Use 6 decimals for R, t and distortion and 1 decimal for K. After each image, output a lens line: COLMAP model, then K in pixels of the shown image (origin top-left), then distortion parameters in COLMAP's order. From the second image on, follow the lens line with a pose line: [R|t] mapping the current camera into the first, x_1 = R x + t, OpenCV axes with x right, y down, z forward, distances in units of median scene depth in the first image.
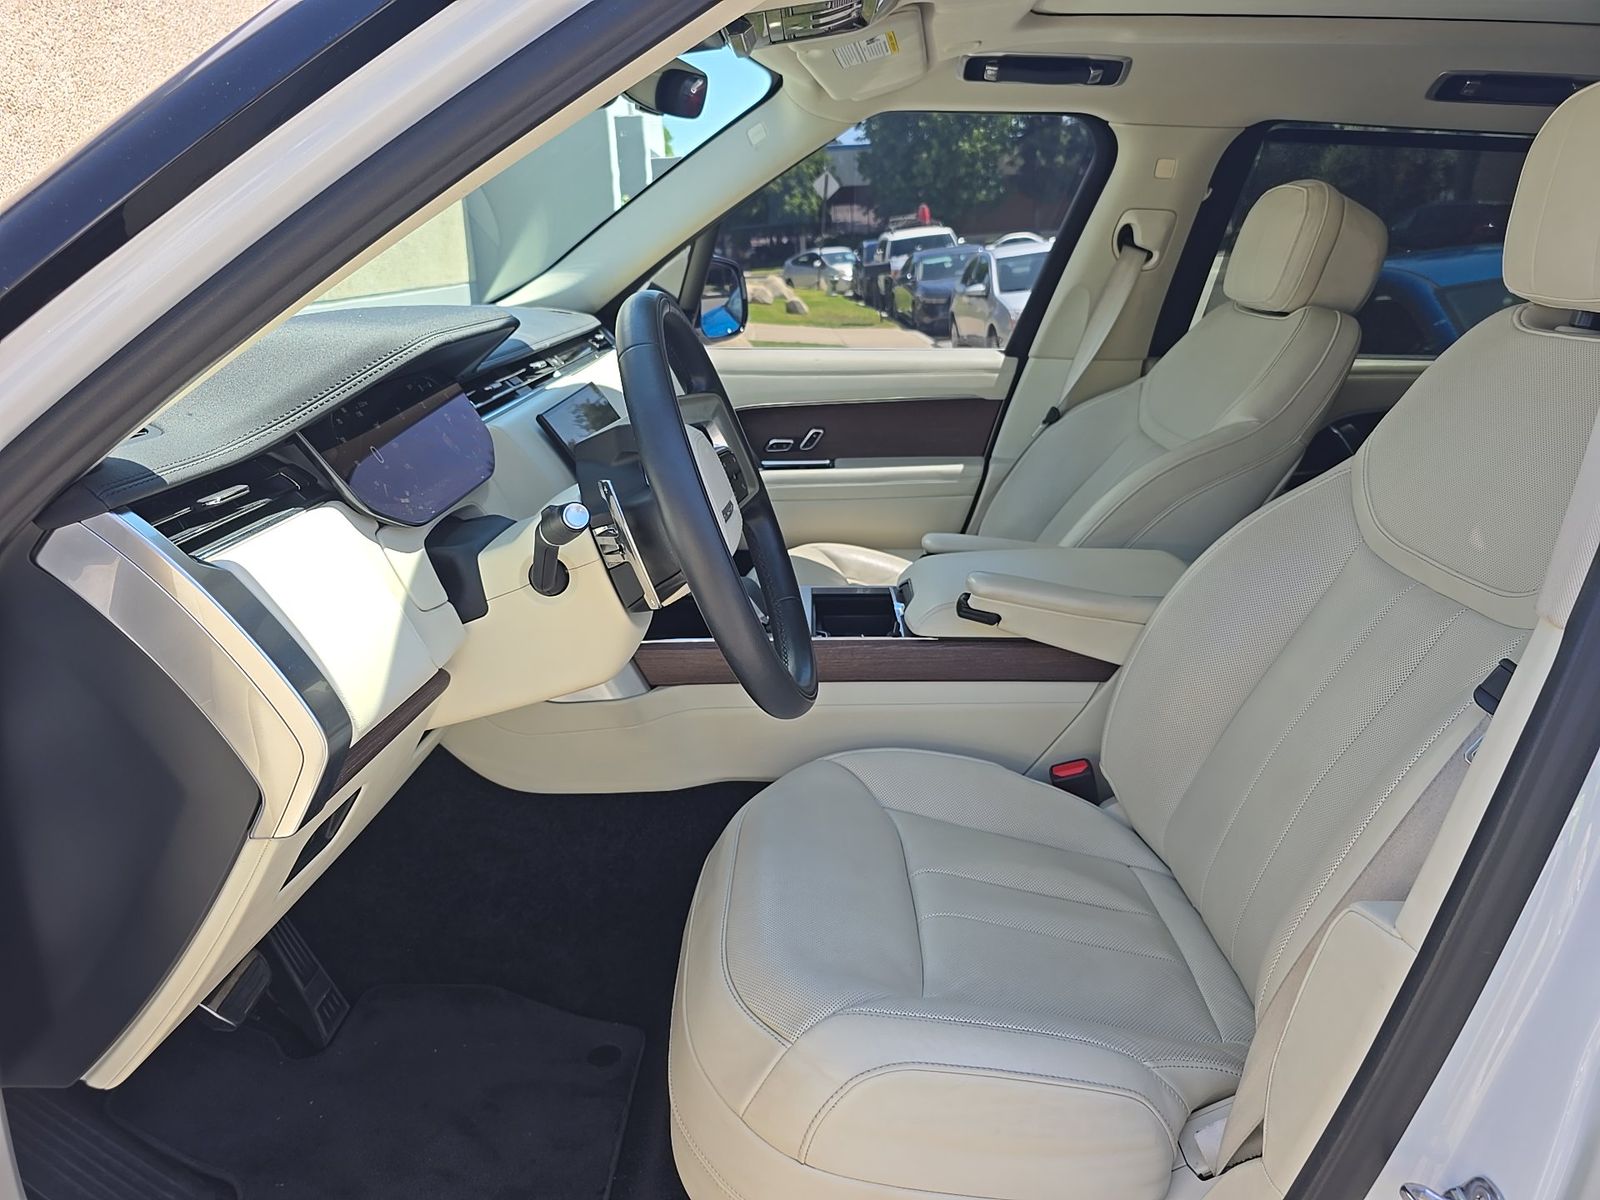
lens RADIAL K [[1075.2, 0, 800.7], [0, 1075.2, 596.0], [0, 0, 1]] dist [0.002819, -0.018087]
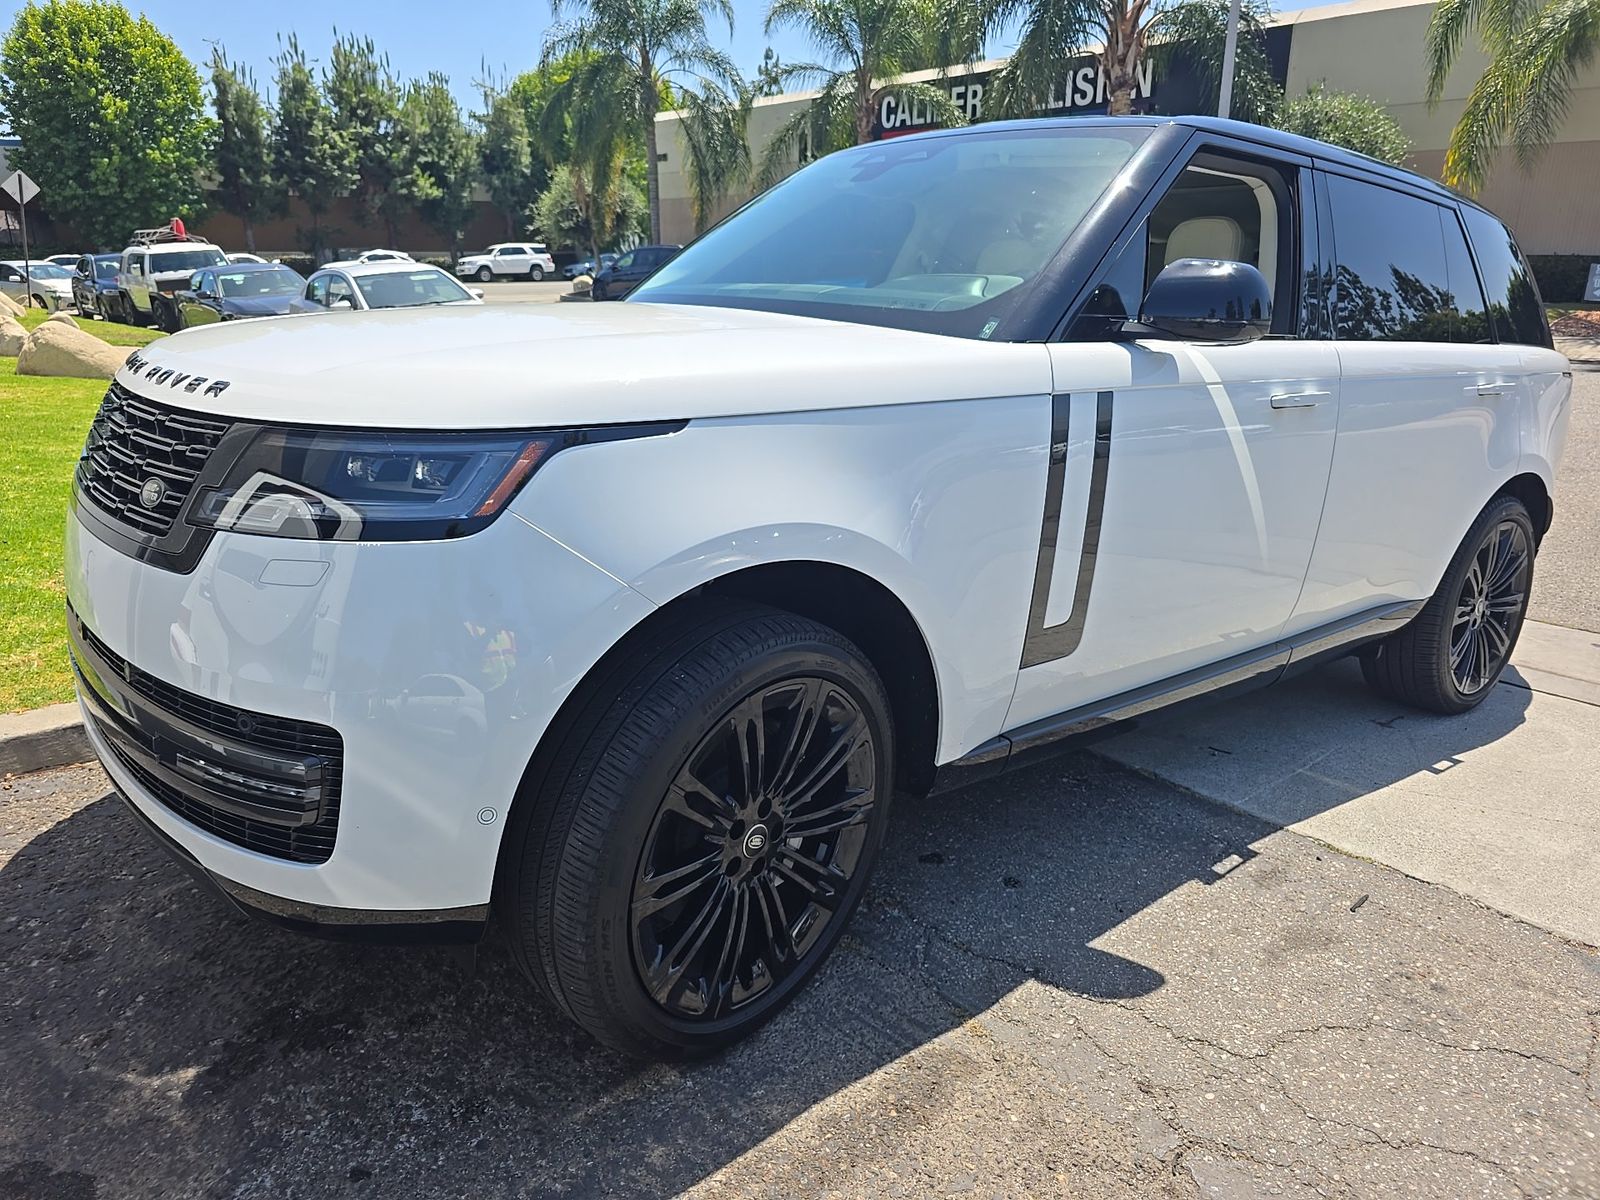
lens RADIAL K [[1075.2, 0, 802.9], [0, 1075.2, 603.8], [0, 0, 1]] dist [0.002819, -0.018087]
pose [[0.703538, -0.174706, 0.688849, -0.153474], [0.187116, 0.980647, 0.057606, 0.007315], [-0.685582, 0.088367, 0.722613, -0.004253]]
